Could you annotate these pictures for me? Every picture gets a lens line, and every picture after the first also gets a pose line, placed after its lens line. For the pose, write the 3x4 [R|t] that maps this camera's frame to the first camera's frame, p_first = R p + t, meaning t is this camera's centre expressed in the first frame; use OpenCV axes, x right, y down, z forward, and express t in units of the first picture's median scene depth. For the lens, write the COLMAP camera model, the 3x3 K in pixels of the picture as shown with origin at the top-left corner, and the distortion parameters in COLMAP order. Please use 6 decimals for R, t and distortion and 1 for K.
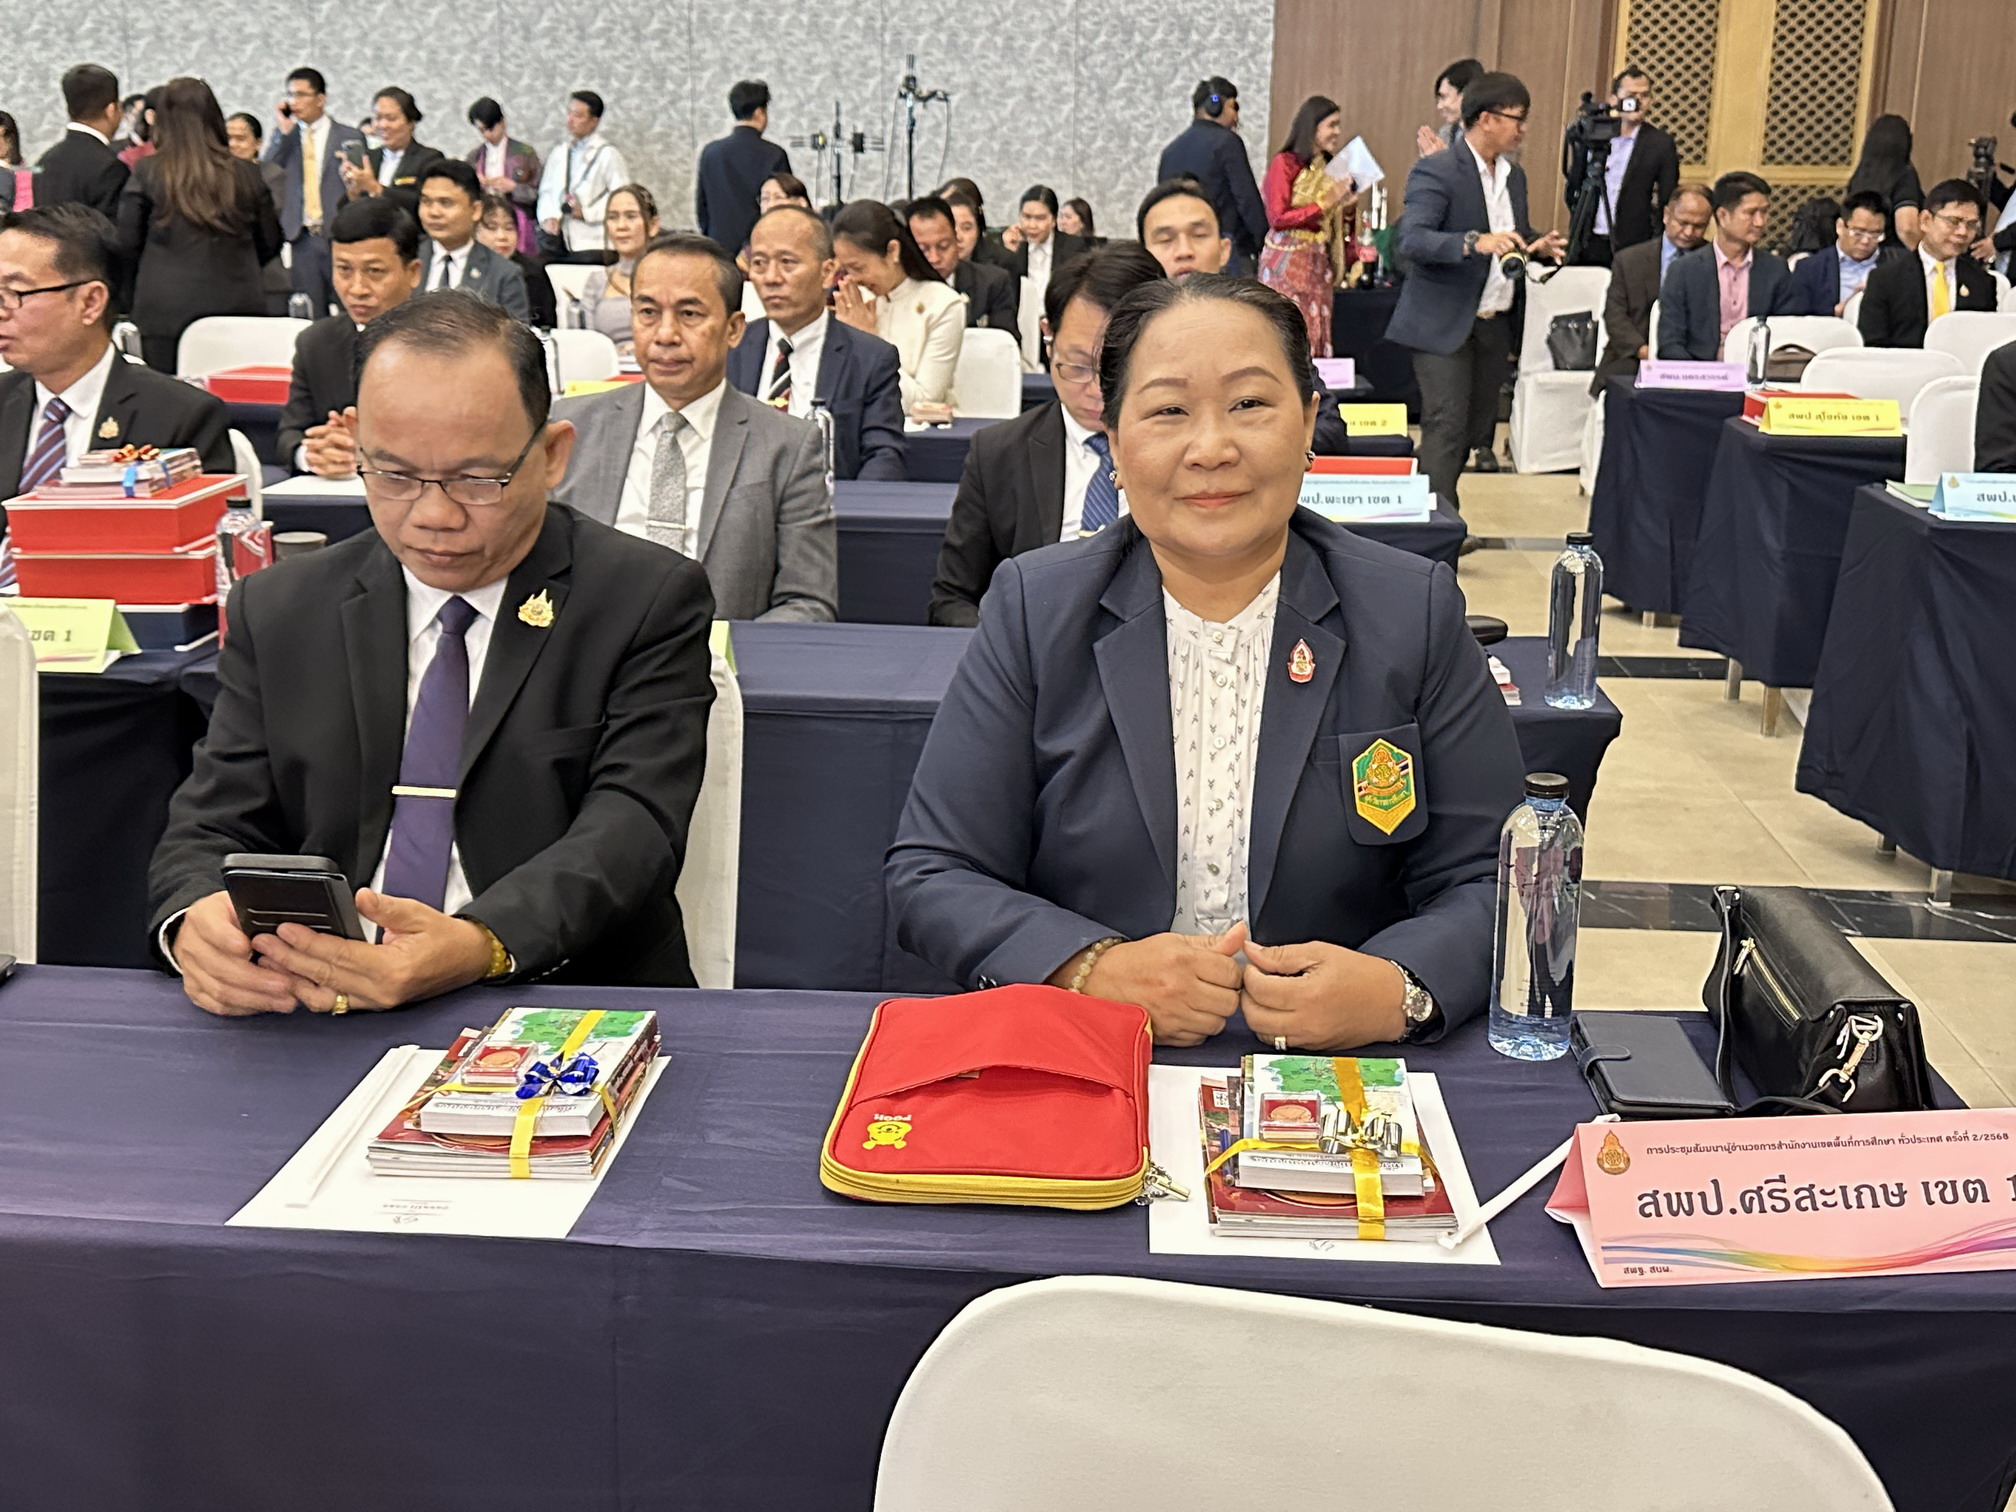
lens RADIAL K [[2175.3, 0, 1008.0], [0, 2175.3, 756.0], [0, 0, 1]] dist [0.110371, -0.282447]
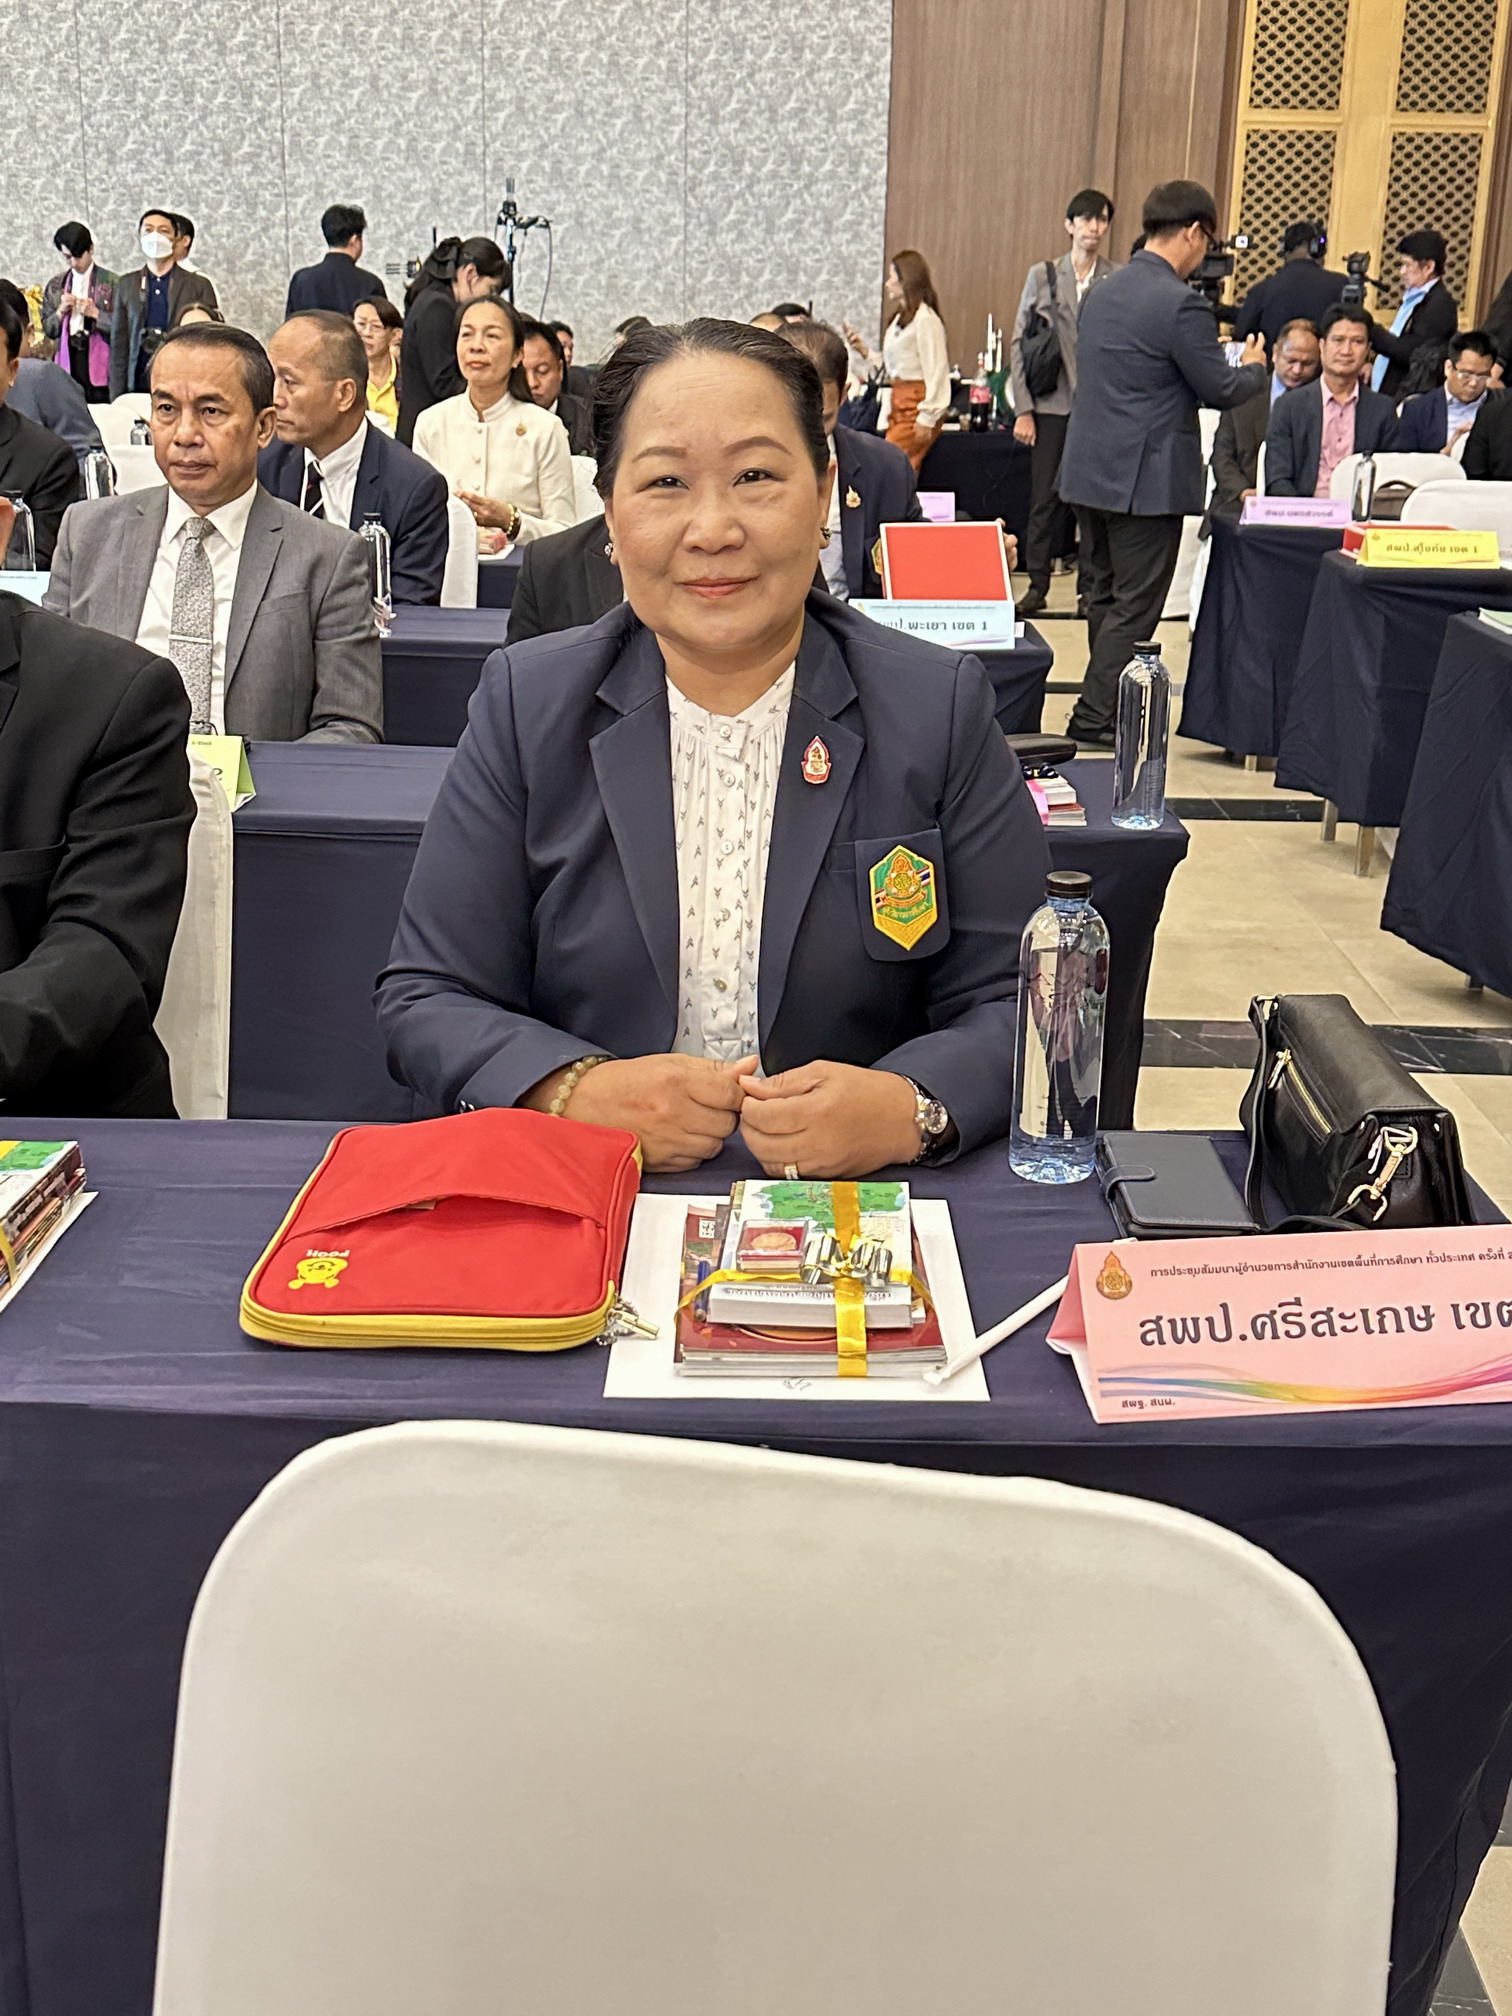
lens RADIAL K [[2175.3, 0, 756.0], [0, 2175.3, 1008.0], [0, 0, 1]] dist [0.110371, -0.282447]
pose [[0.998466, -0.009328, 0.054571, 0.059293], [0.006883, 0.998971, 0.044821, 0.020469], [-0.054933, -0.044377, 0.997503, 0.078998]]
